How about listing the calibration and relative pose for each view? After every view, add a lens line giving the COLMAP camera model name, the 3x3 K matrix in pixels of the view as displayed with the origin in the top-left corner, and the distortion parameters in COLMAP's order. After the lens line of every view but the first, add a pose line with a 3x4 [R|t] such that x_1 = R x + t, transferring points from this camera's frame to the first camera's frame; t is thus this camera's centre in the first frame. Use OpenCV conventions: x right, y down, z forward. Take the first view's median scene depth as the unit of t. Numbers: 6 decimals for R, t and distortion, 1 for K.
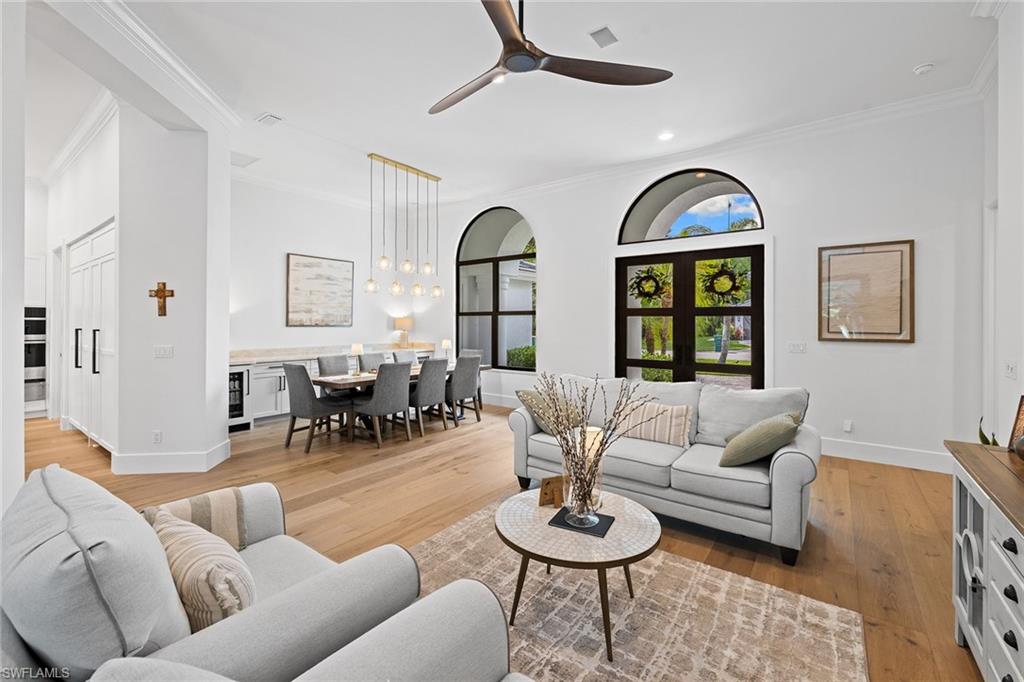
lens RADIAL K [[434.2, 0, 509.0], [0, 434.2, 321.6], [0, 0, 1]] dist [0.001205, -0.000026]
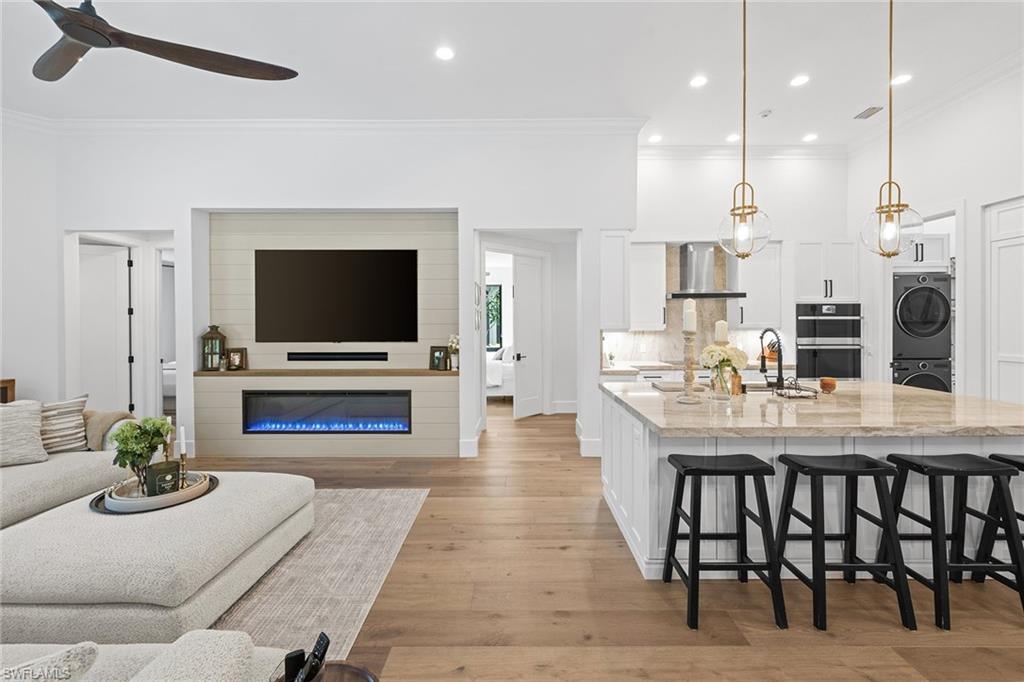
lens RADIAL K [[434.2, 0, 516.6], [0, 434.2, 326.8], [0, 0, 1]] dist [0.001205, -0.000026]
pose [[0.594738, 0.001247, -0.803919, -0.800240], [0.007893, 0.999942, 0.007391, -0.001699], [0.803881, -0.010741, 0.594693, 0.016895]]
